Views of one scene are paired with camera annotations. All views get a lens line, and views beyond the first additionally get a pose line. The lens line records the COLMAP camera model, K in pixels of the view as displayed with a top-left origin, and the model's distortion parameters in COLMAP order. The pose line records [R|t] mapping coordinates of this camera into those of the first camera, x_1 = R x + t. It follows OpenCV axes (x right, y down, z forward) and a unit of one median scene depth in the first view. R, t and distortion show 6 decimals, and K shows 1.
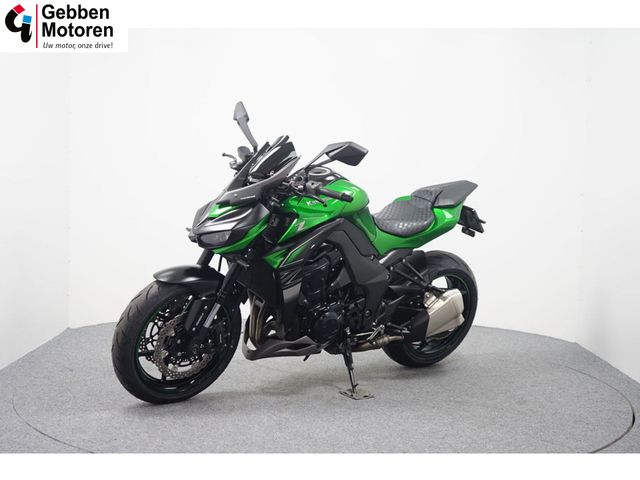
lens RADIAL K [[893.4, 0, 320.3], [0, 893.4, 239.7], [0, 0, 1]] dist [-0.036611, 0.000000]
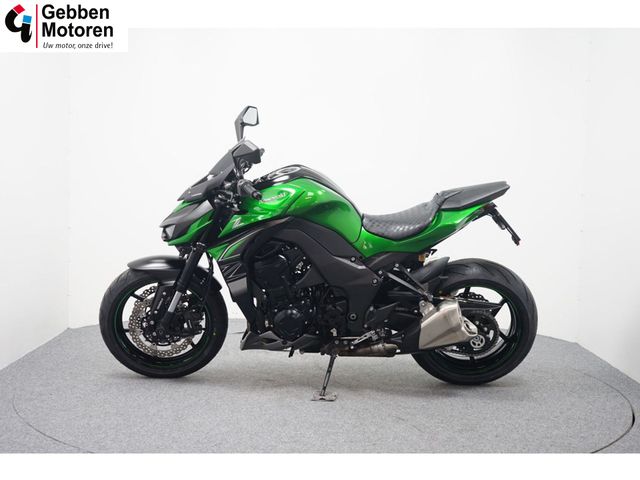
lens RADIAL K [[893.4, 0, 319.9], [0, 893.4, 241.8], [0, 0, 1]] dist [-0.036611, 0.000000]
pose [[0.816054, 0.044317, -0.576274, 0.585834], [-0.048375, 0.998795, 0.008306, -0.005476], [0.575948, 0.021100, 0.817214, 0.184895]]
